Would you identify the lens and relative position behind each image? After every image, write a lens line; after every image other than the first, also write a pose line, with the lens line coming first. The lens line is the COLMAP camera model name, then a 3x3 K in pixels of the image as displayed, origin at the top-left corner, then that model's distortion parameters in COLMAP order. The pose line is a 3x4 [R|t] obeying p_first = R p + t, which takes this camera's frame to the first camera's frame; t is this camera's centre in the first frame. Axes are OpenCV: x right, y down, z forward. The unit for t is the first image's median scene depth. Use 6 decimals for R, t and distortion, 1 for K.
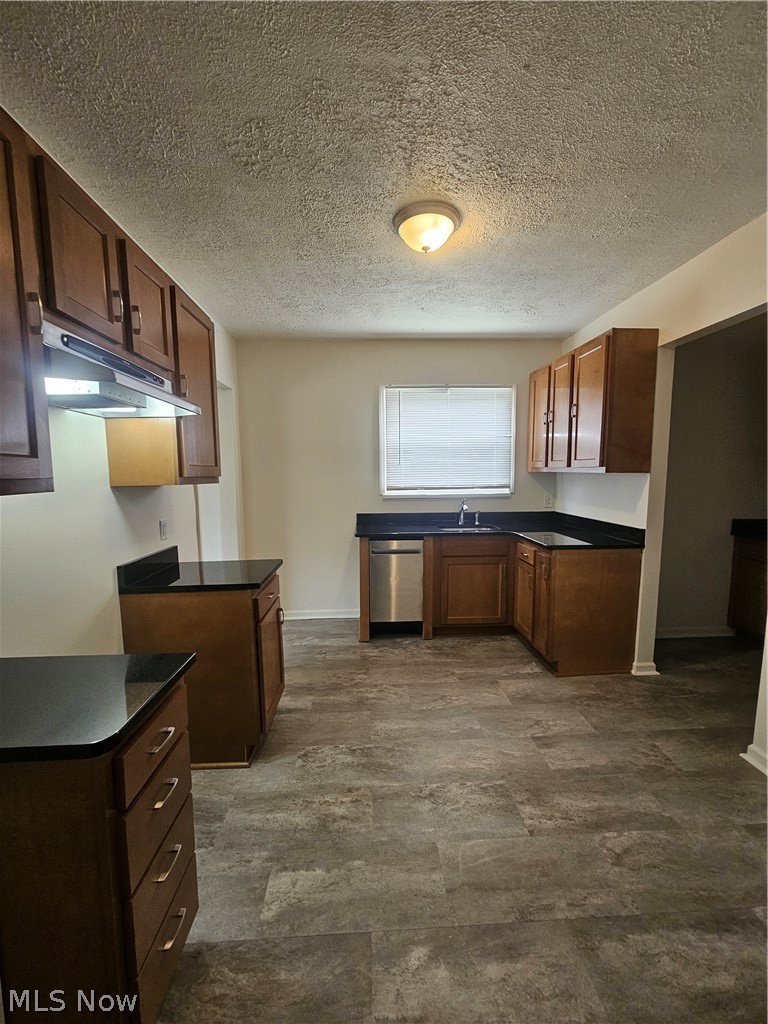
lens RADIAL K [[423.9, 0, 381.5], [0, 423.9, 512.3], [0, 0, 1]] dist [-0.000434, 0.000714]
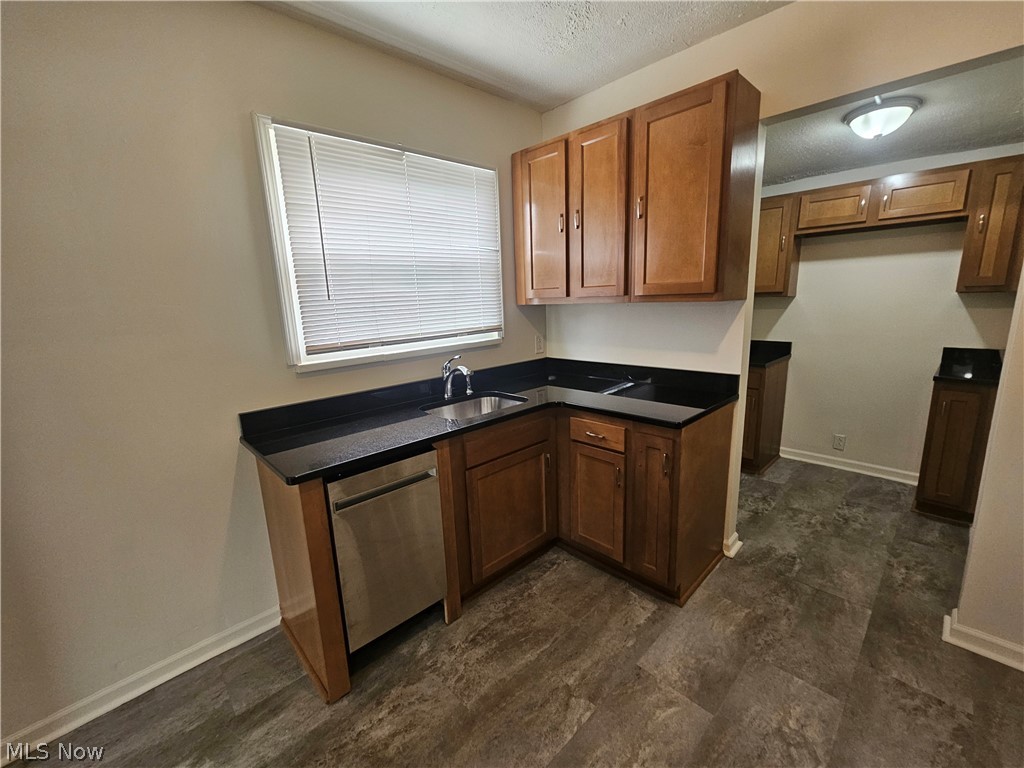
lens RADIAL K [[423.9, 0, 513.2], [0, 423.9, 385.7], [0, 0, 1]] dist [-0.000434, 0.000714]
pose [[0.750556, -0.156258, 0.642066, -0.180566], [0.098831, 0.987256, 0.124736, -0.078203], [-0.653374, -0.030165, 0.756434, 0.708919]]
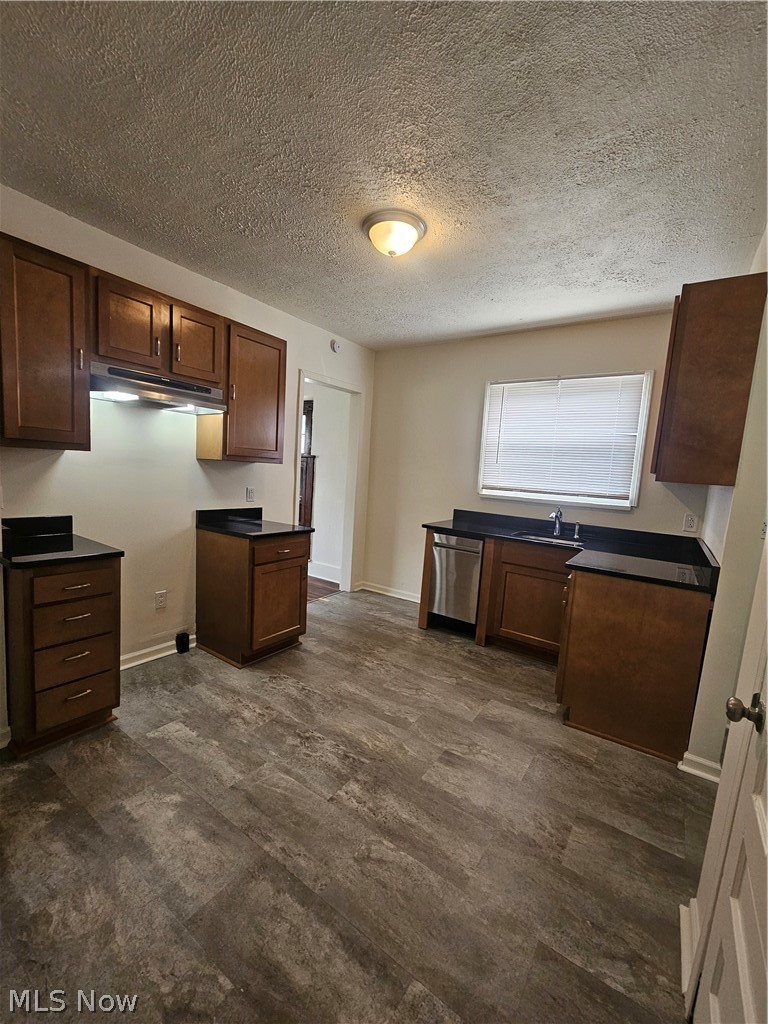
lens RADIAL K [[419.2, 0, 379.8], [0, 419.2, 511.8], [0, 0, 1]] dist [0.000130, 0.000372]
pose [[0.790821, 0.120698, -0.600028, 0.599974], [-0.125972, 0.991471, 0.033411, -0.002831], [0.598943, 0.049165, 0.799281, 0.122455]]
